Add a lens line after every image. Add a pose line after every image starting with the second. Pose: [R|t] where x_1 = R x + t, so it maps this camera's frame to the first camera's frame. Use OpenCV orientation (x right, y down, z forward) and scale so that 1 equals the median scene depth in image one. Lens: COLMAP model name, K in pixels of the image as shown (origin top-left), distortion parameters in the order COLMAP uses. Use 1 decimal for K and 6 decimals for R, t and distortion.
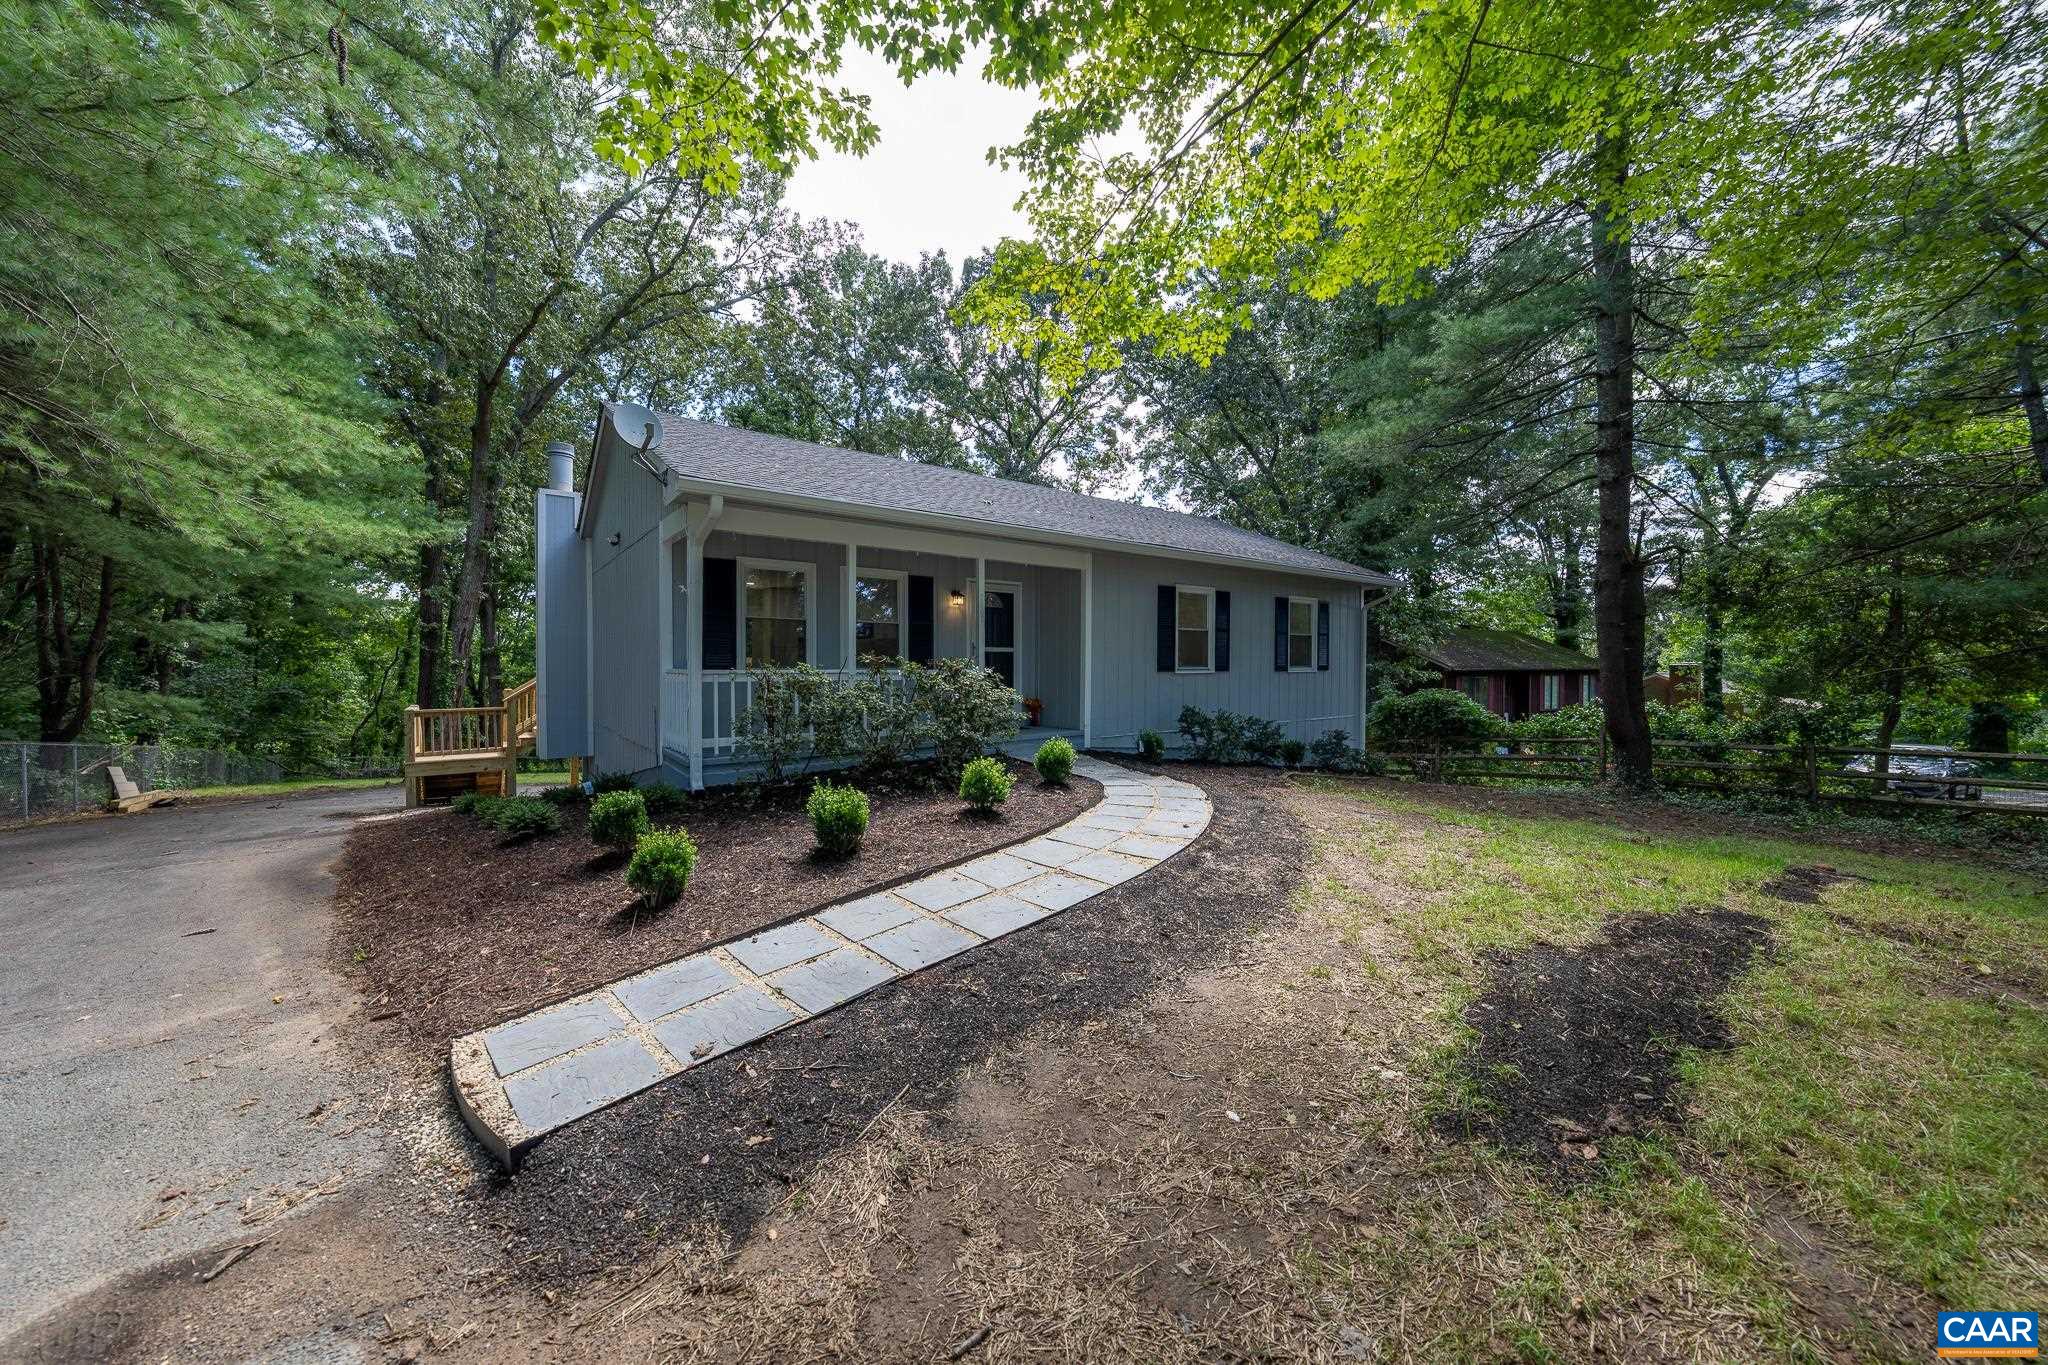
lens RADIAL K [[716.0, 0, 1026.4], [0, 716.0, 670.1], [0, 0, 1]] dist [-0.008009, 0.001942]
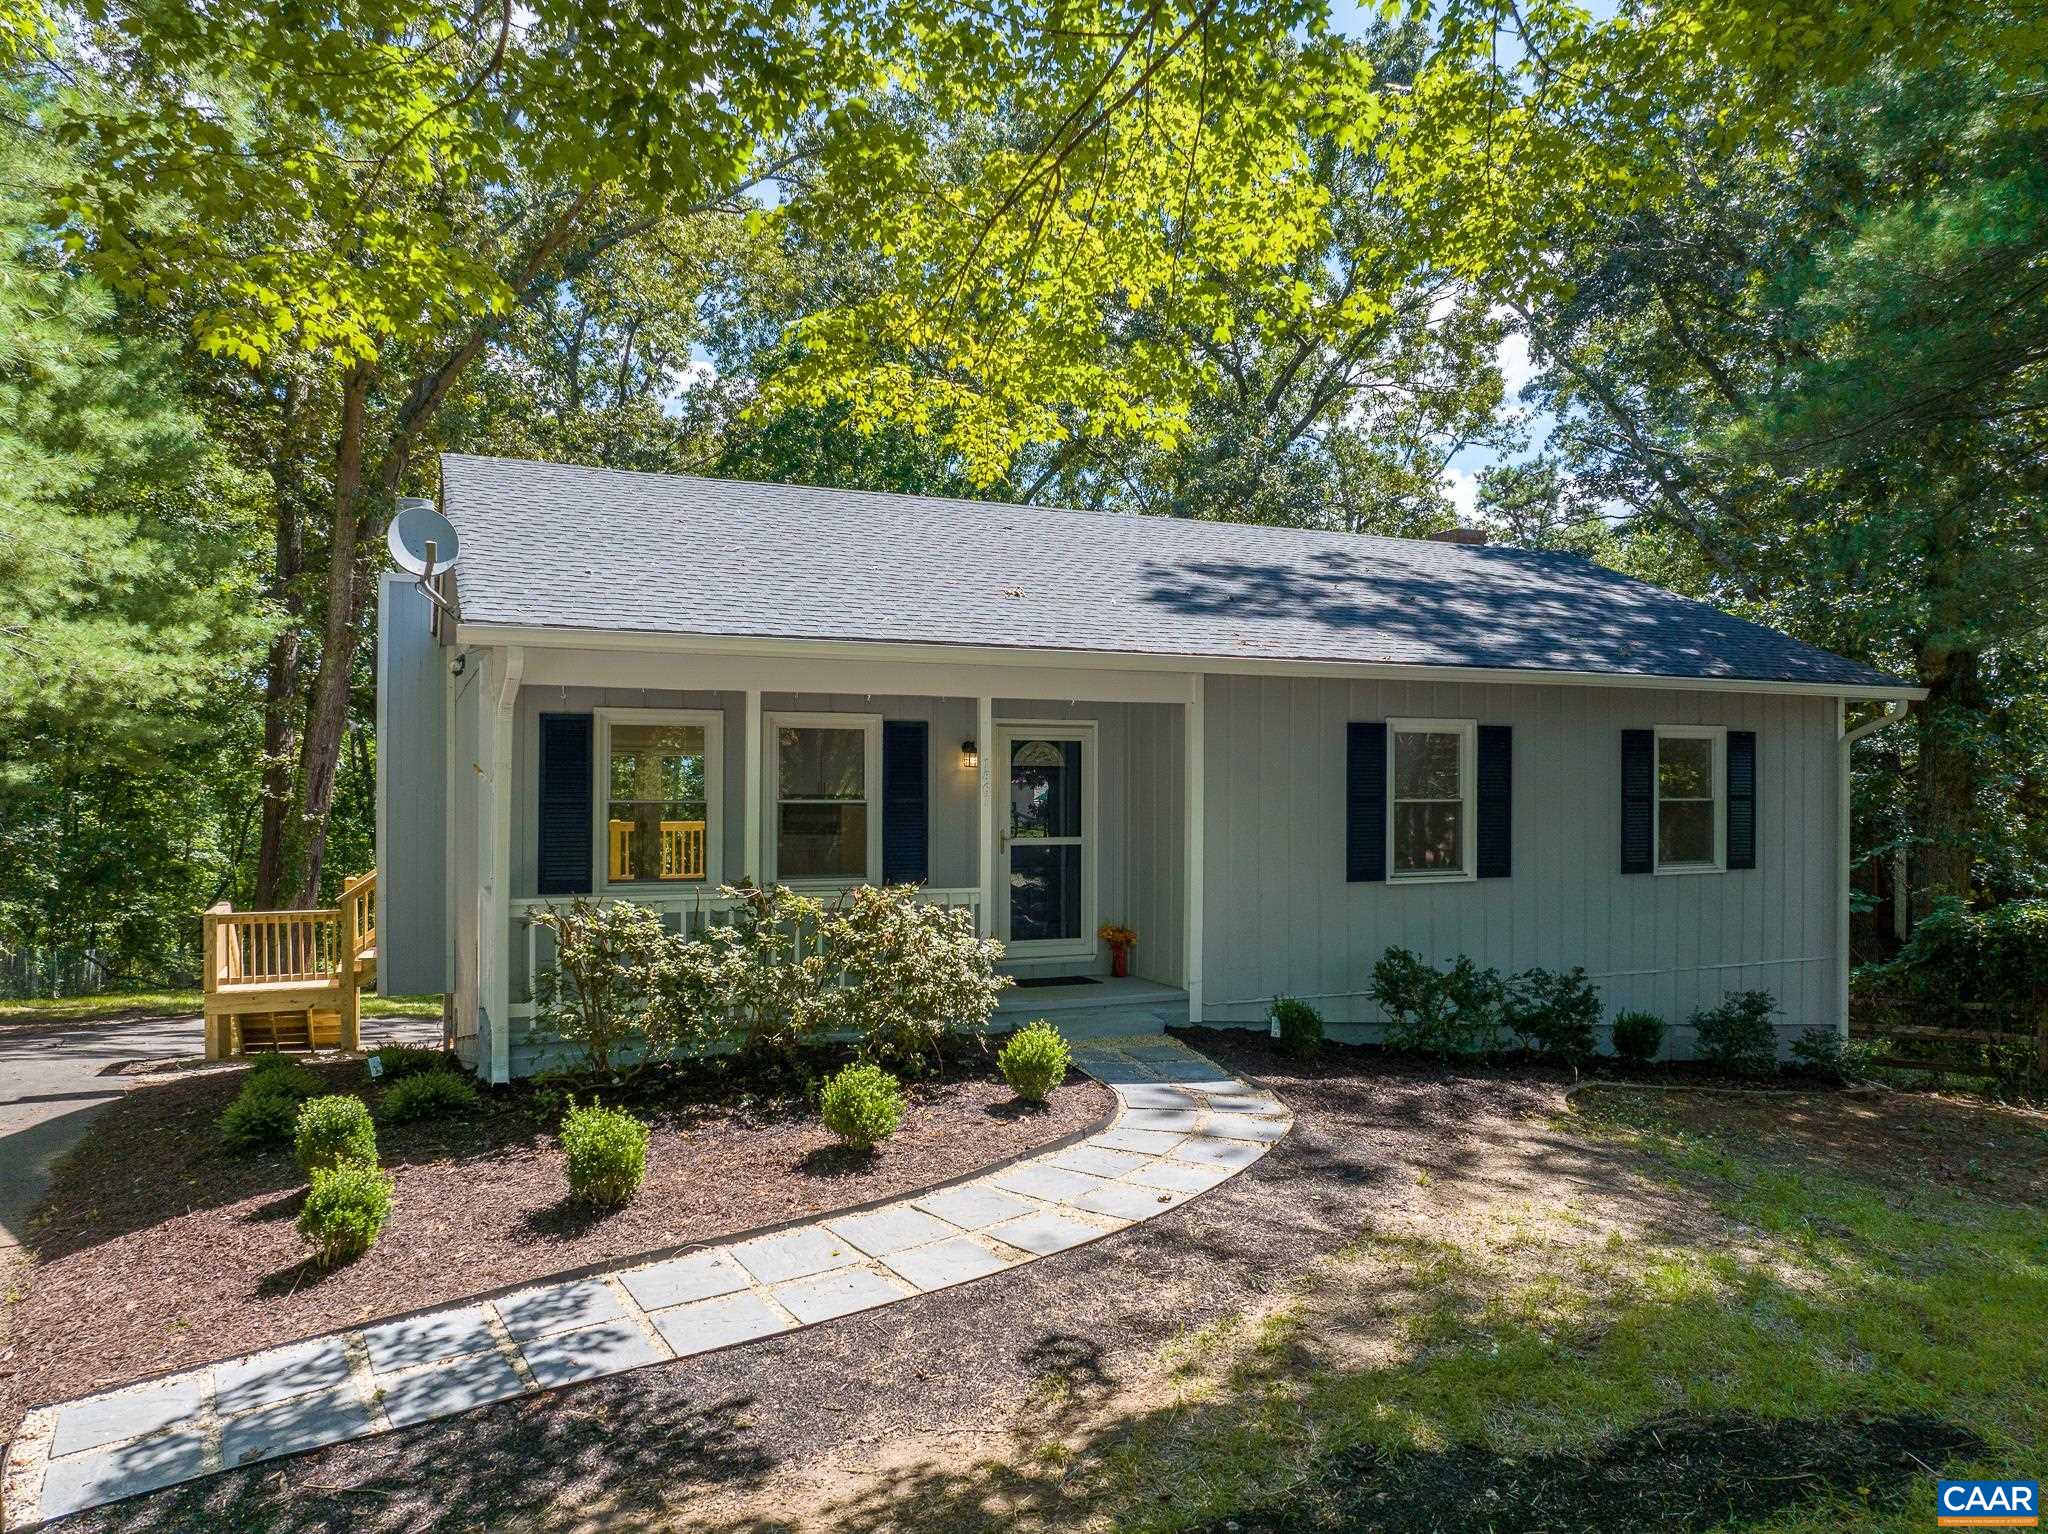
lens RADIAL K [[1420.4, 0, 1024.0], [0, 1420.4, 767.0], [0, 0, 1]] dist [-0.051765, 0.023175]
pose [[0.972143, -0.003194, -0.234365, 0.220774], [-0.002265, 0.999732, -0.023022, -0.066244], [0.234376, 0.022911, 0.971876, -0.109599]]
